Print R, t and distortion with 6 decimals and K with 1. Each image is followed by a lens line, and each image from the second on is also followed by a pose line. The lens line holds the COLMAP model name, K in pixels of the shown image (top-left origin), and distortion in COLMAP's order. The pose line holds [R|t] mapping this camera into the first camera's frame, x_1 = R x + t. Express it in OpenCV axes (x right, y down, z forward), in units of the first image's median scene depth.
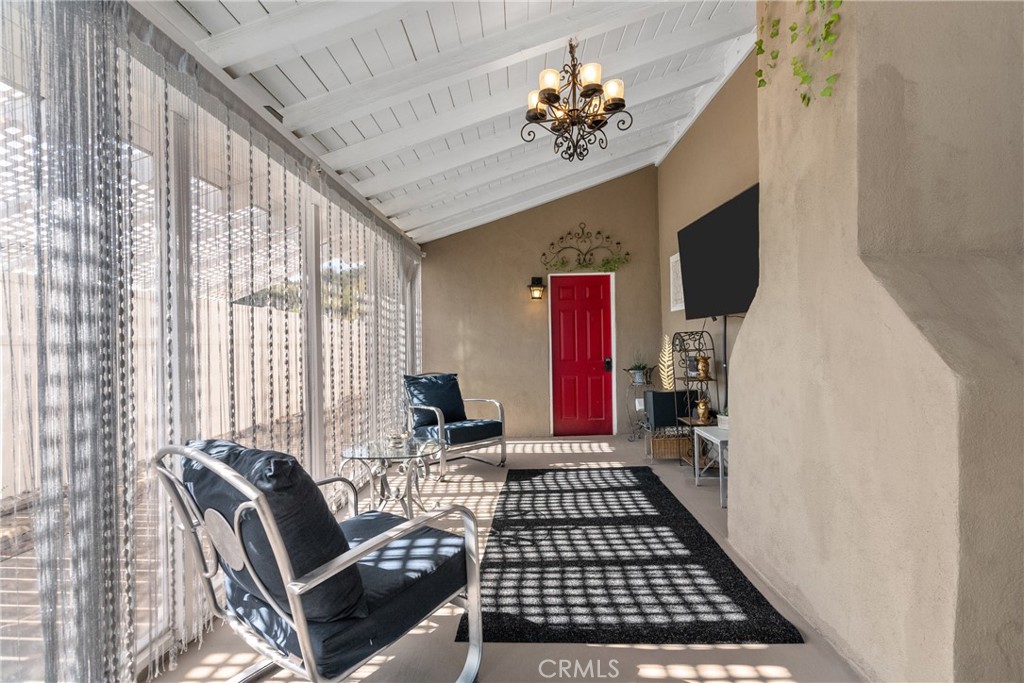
lens RADIAL K [[465.3, 0, 512.0], [0, 465.3, 341.5], [0, 0, 1]] dist [-0.001856, 0.000263]
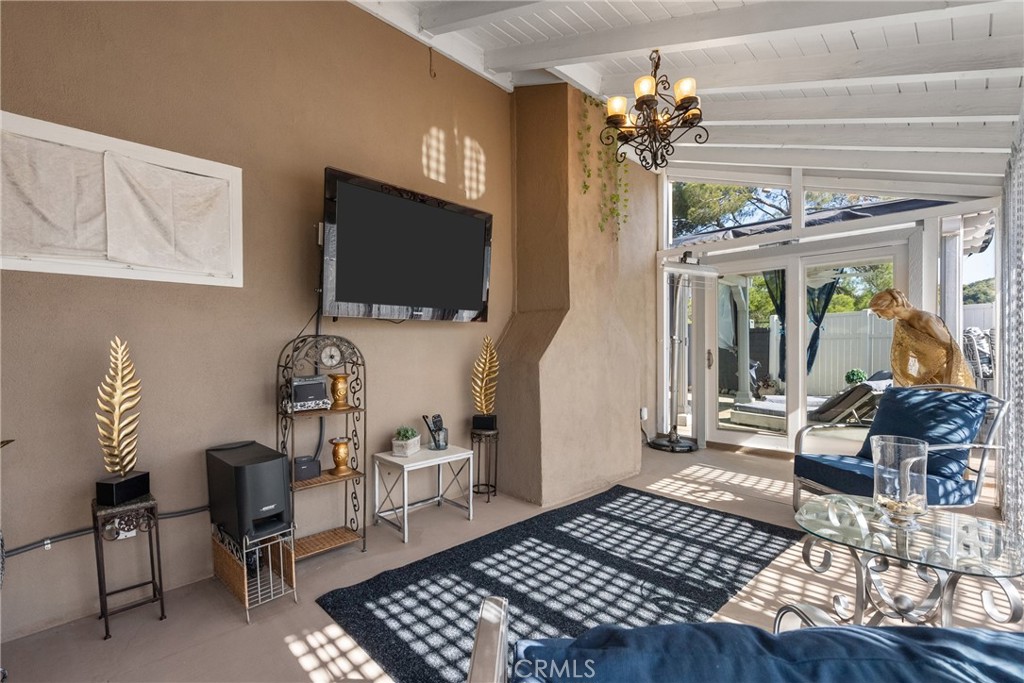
lens RADIAL K [[465.3, 0, 512.0], [0, 465.3, 341.5], [0, 0, 1]] dist [-0.001856, 0.000263]
pose [[-0.722133, 0.023757, 0.691347, -0.348191], [0.017870, 0.999717, -0.015688, 0.000249], [-0.691524, 0.001026, -0.722353, 1.978464]]
